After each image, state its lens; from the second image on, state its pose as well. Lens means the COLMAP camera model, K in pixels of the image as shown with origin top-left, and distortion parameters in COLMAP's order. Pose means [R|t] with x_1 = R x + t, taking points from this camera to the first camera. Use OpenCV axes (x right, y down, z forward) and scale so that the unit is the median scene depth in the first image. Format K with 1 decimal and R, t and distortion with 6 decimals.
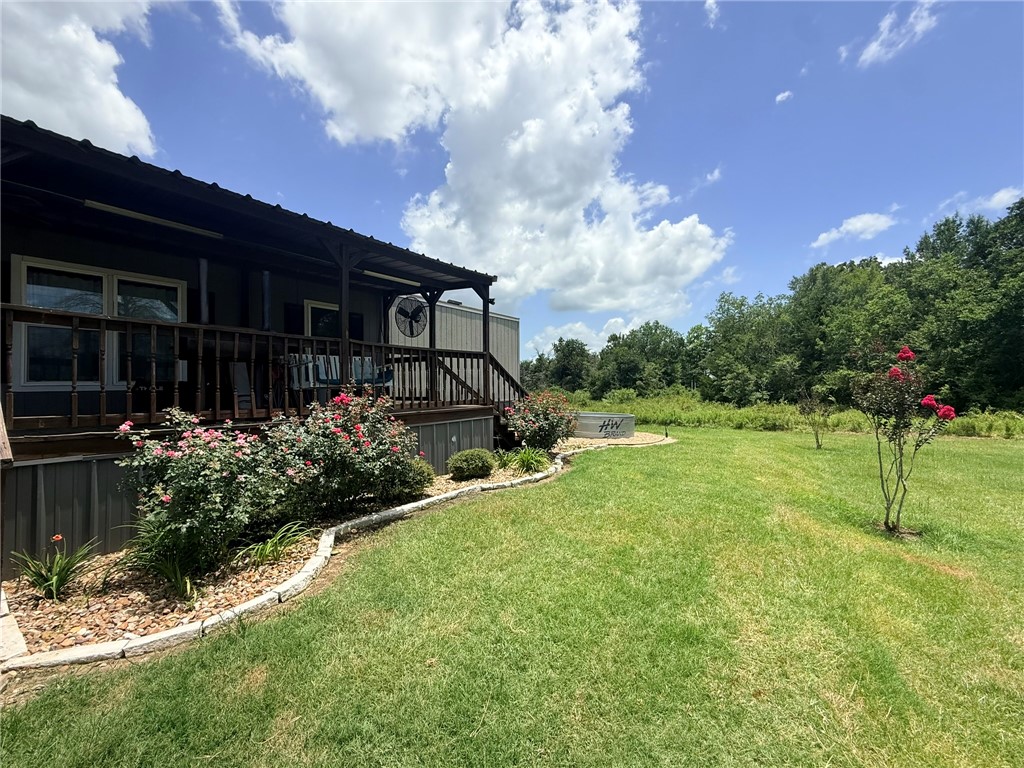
lens RADIAL K [[409.7, 0, 495.2], [0, 409.7, 389.8], [0, 0, 1]] dist [0.011609, -0.000562]
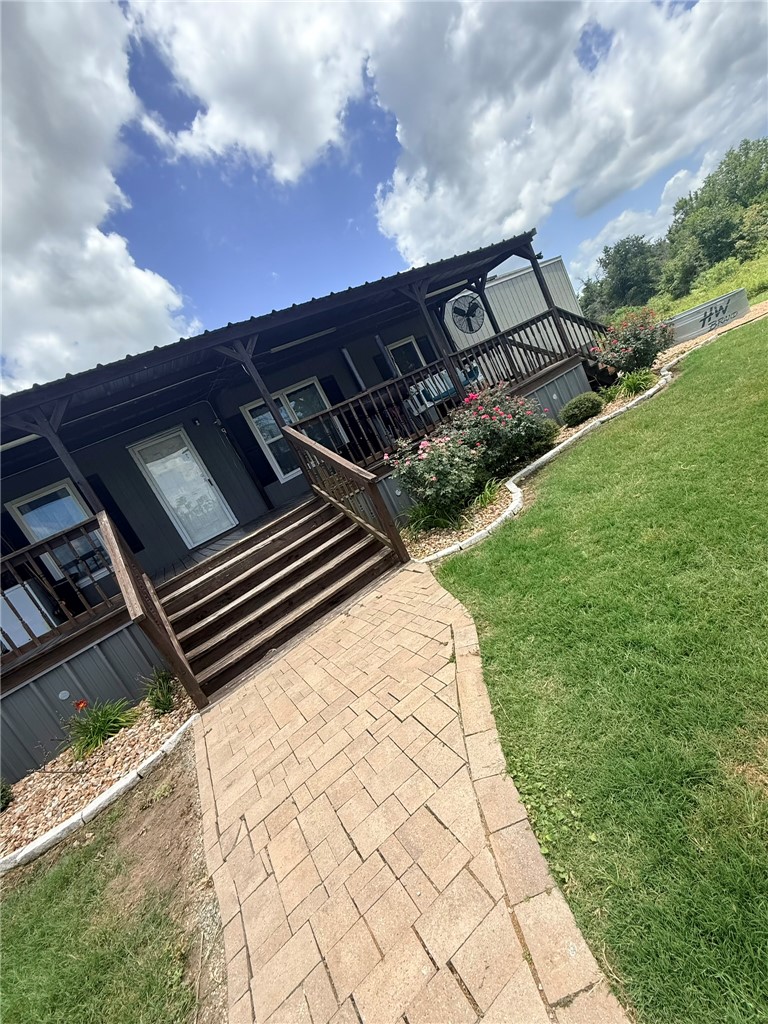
lens RADIAL K [[409.7, 0, 393.9], [0, 409.7, 502.1], [0, 0, 1]] dist [0.011609, -0.000562]
pose [[0.840116, -0.331048, -0.429666, -0.071294], [0.434636, 0.884772, 0.168138, -0.006009], [0.324494, -0.328004, 0.887196, -0.209946]]
